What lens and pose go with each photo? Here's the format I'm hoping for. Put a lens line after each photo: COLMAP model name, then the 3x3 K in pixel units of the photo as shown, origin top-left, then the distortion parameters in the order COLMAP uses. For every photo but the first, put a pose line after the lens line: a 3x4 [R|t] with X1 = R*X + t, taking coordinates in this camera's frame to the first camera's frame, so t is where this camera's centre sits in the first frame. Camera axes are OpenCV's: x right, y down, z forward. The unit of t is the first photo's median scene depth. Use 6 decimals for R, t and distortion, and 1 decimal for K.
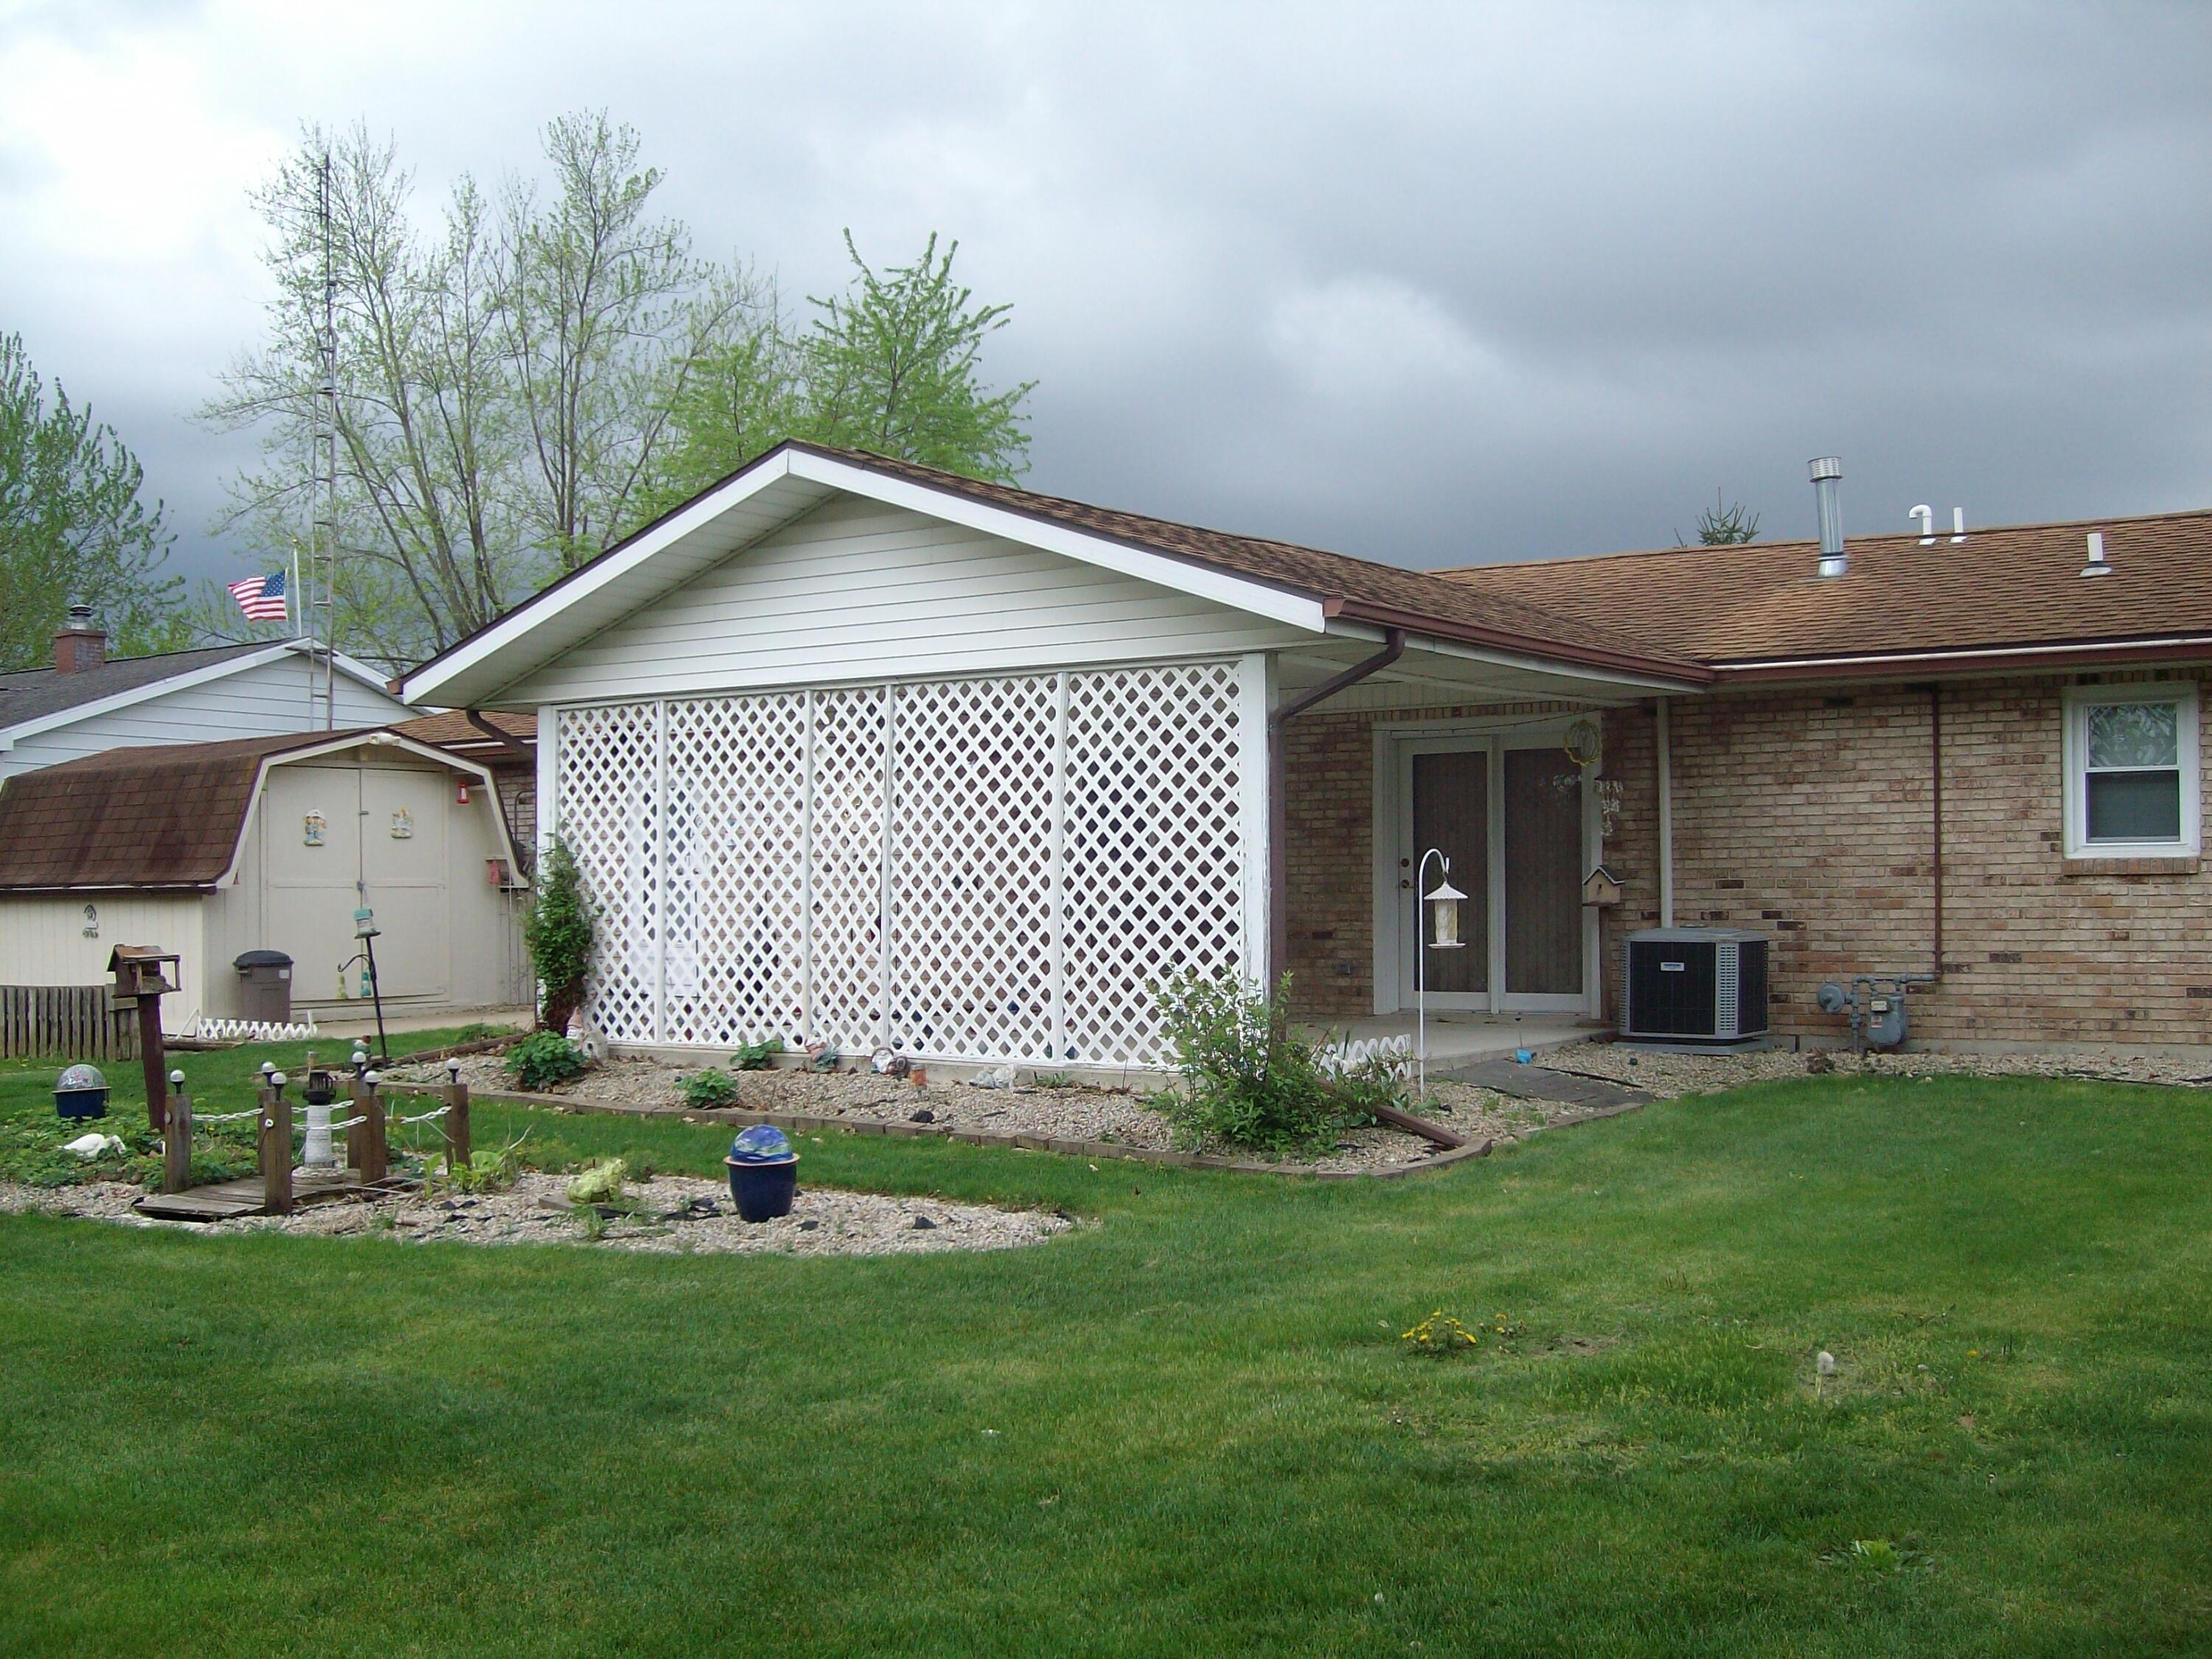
lens RADIAL K [[2328.6, 0, 1108.1], [0, 2328.6, 857.6], [0, 0, 1]] dist [-0.171146, 0.160276]
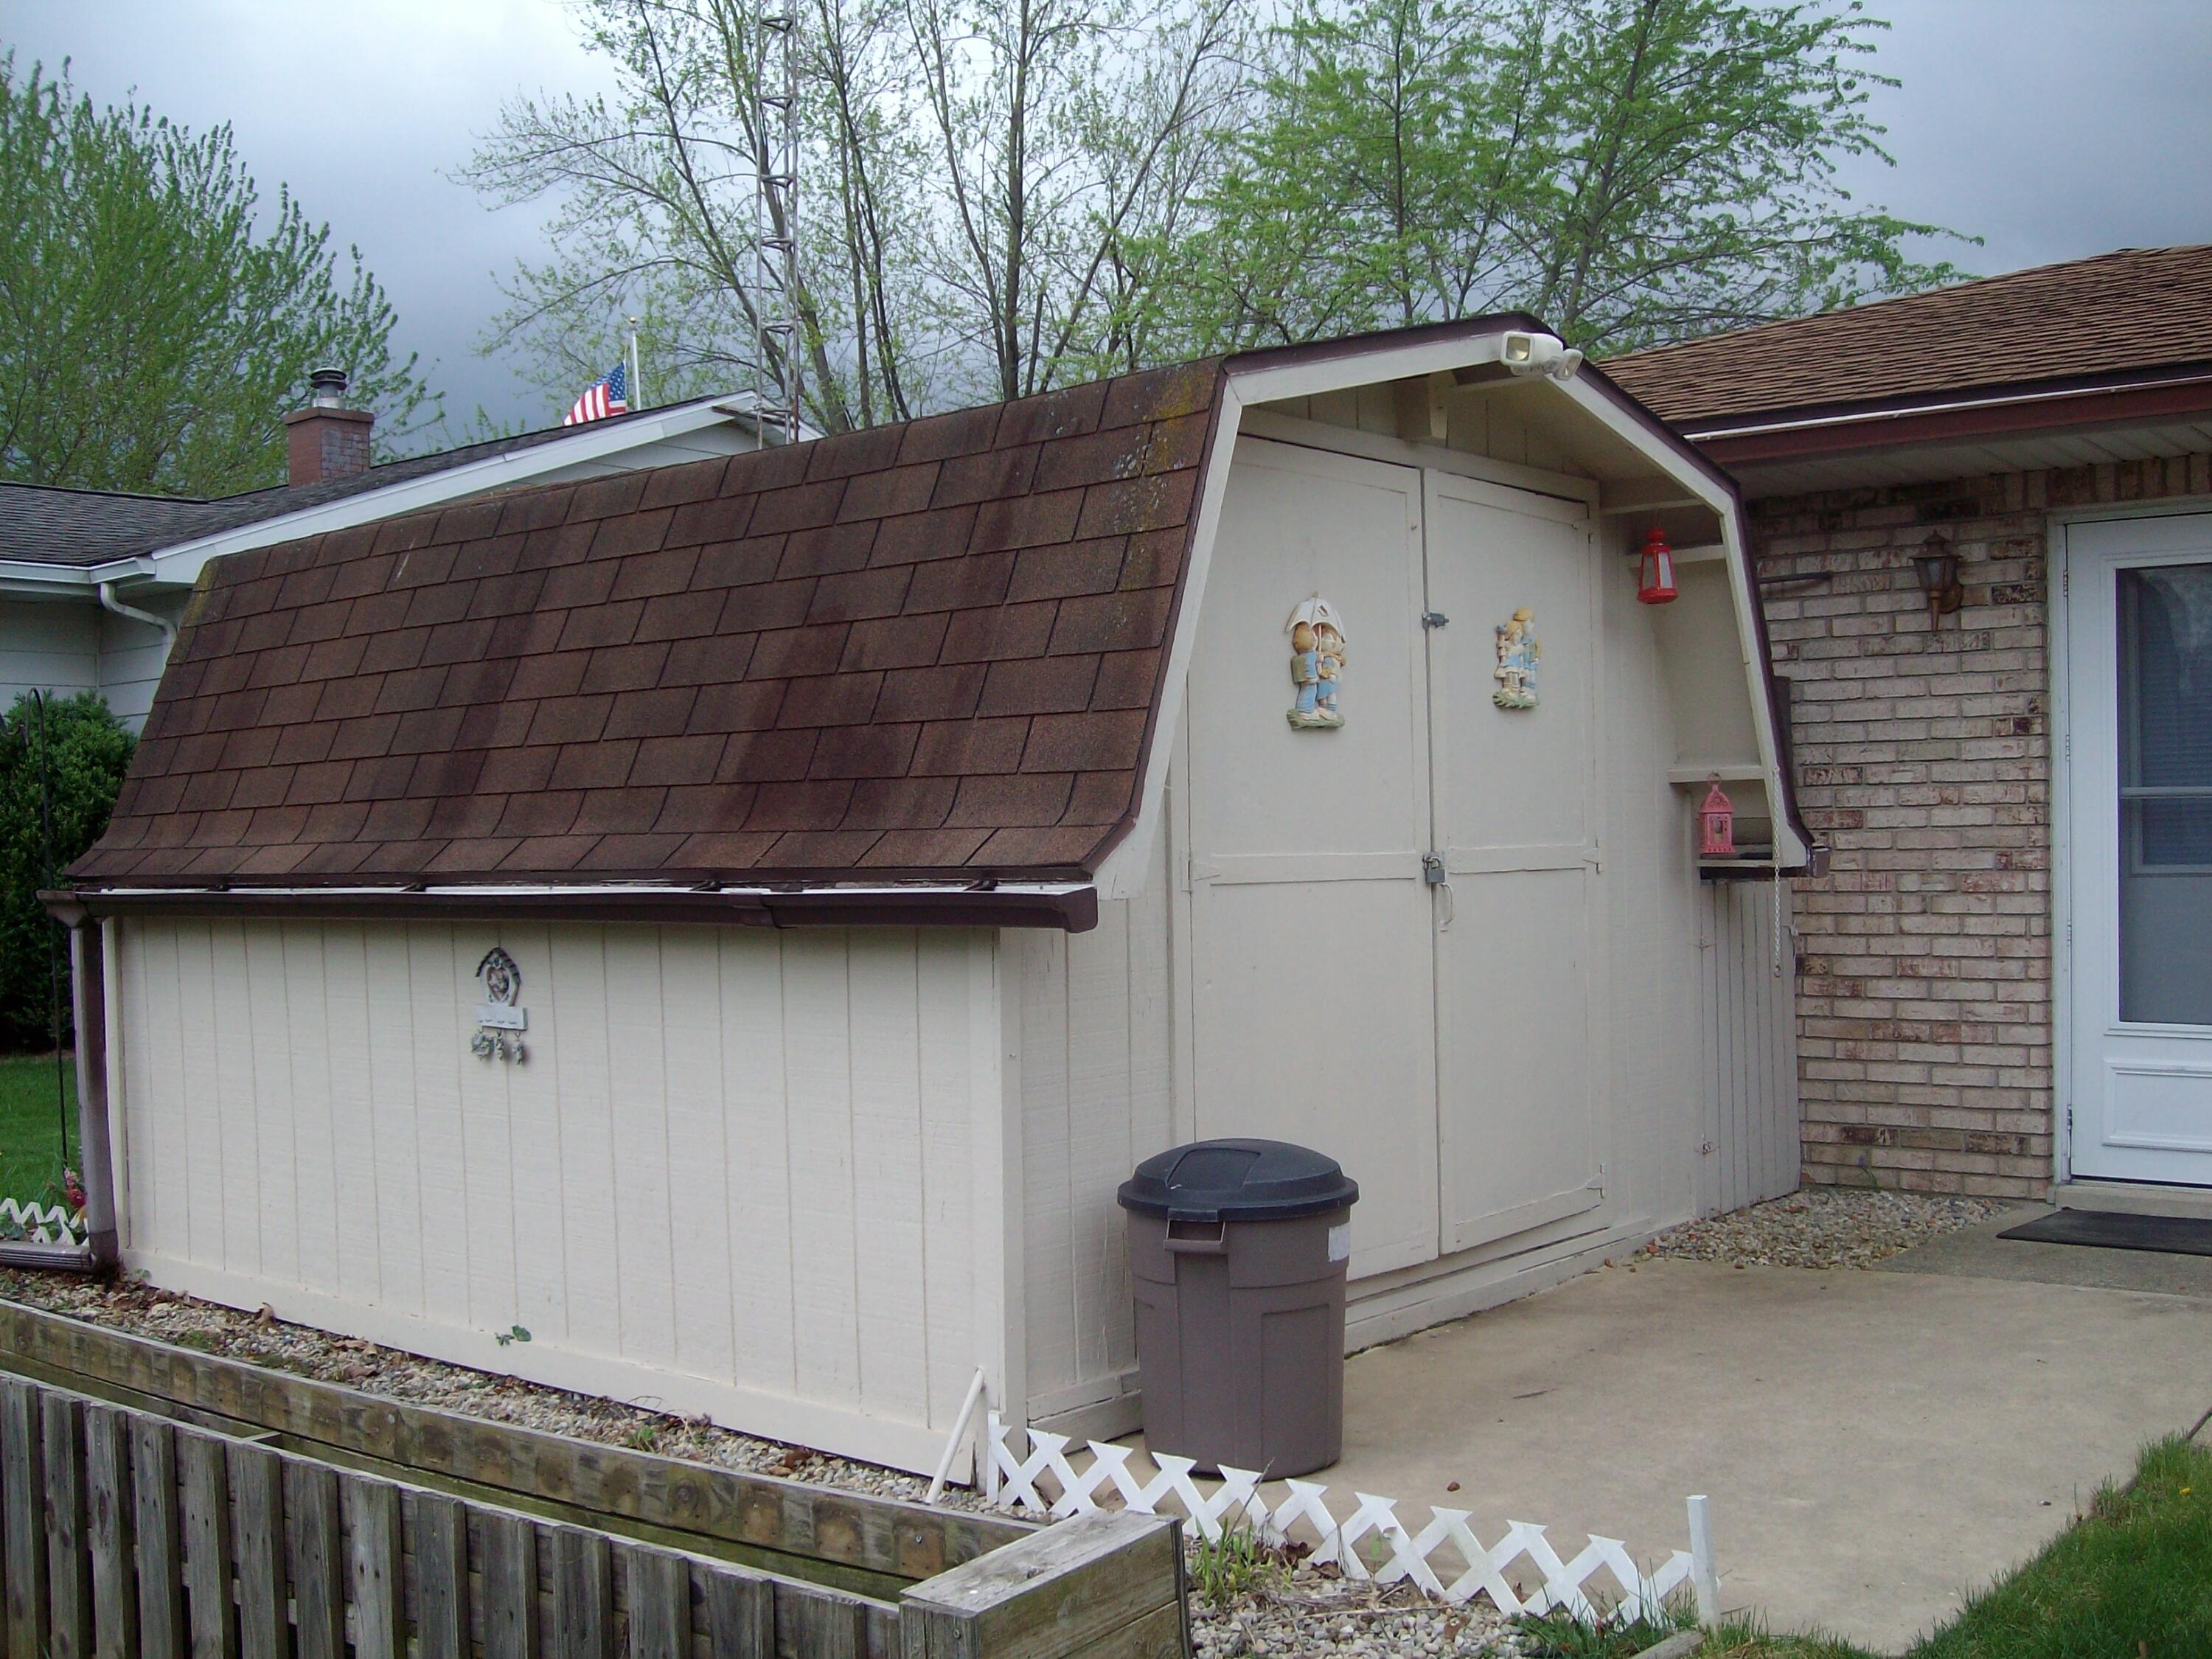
lens RADIAL K [[2405.7, 0, 1106.0], [0, 2405.7, 829.5], [0, 0, 1]] dist [-0.013017, -0.534527]
pose [[0.995532, -0.009470, -0.093944, -0.392887], [0.010678, 0.999866, 0.012373, 0.003330], [0.093815, -0.013321, 0.995501, 0.804361]]
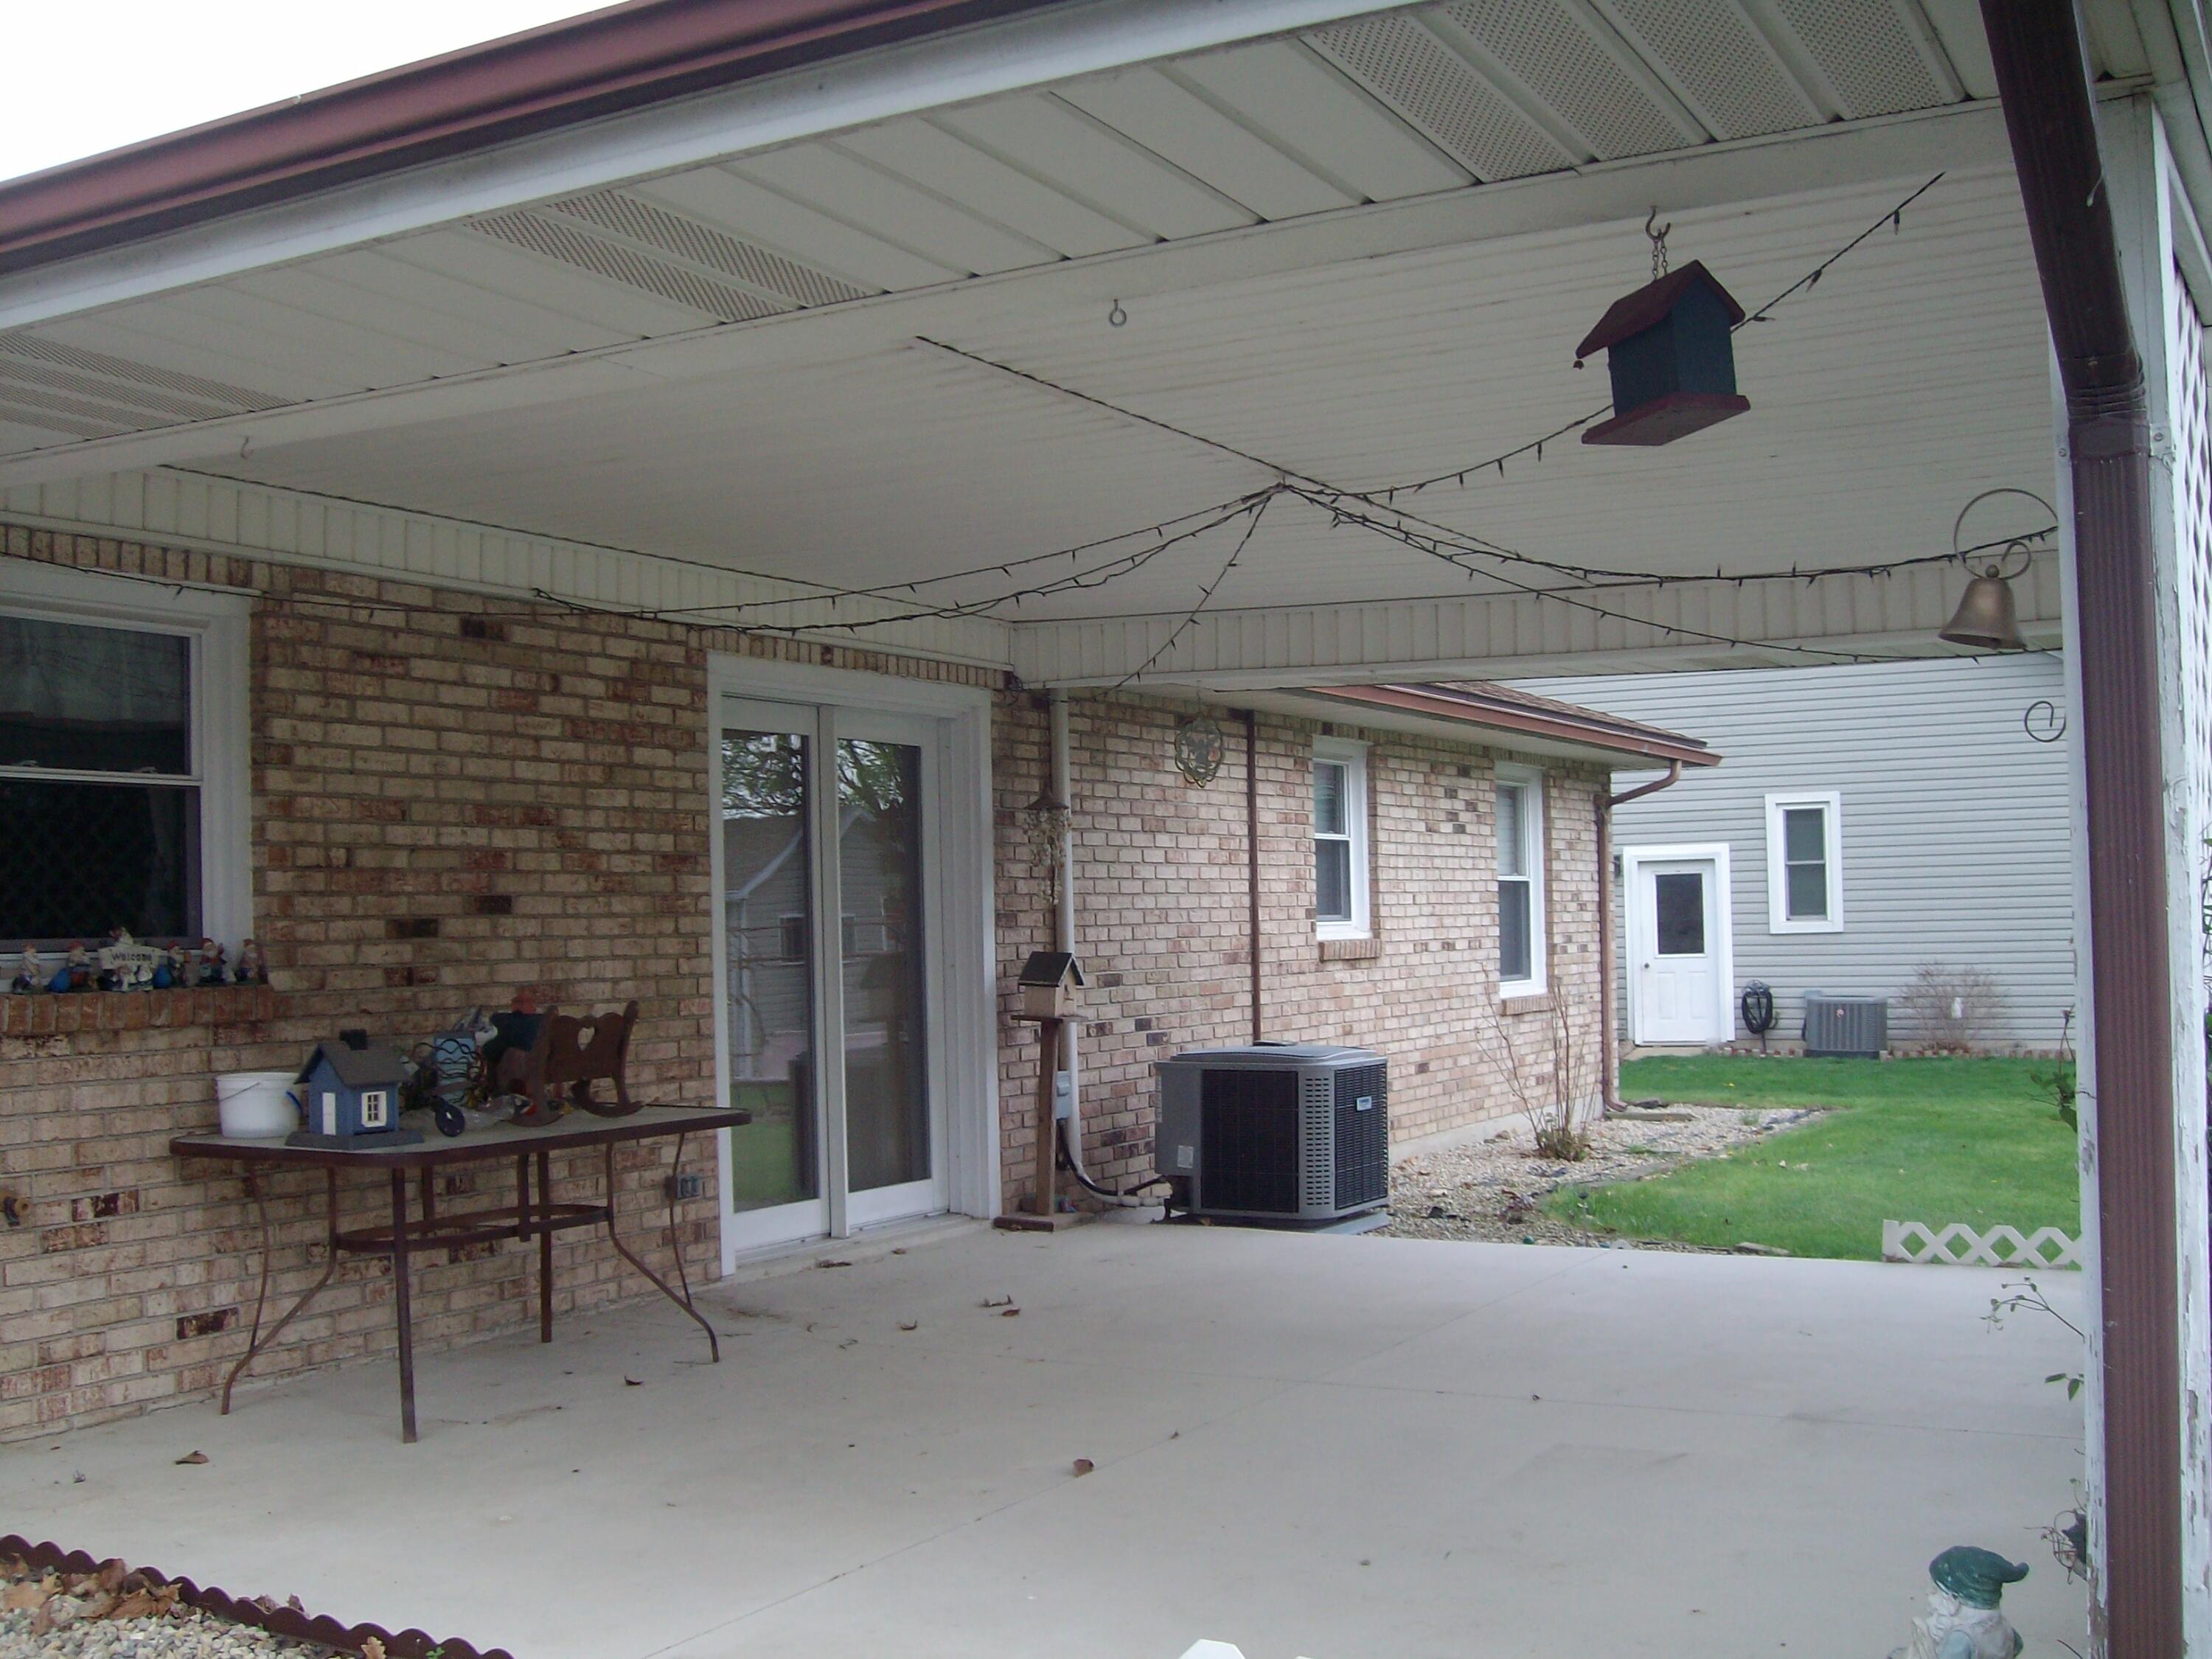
lens RADIAL K [[2328.6, 0, 1108.1], [0, 2328.6, 857.6], [0, 0, 1]] dist [-0.171146, 0.160276]
pose [[-0.074970, 0.035888, 0.996540, -0.353478], [0.002514, 0.999356, -0.035801, 0.000287], [-0.997183, -0.000179, -0.075012, 0.949654]]
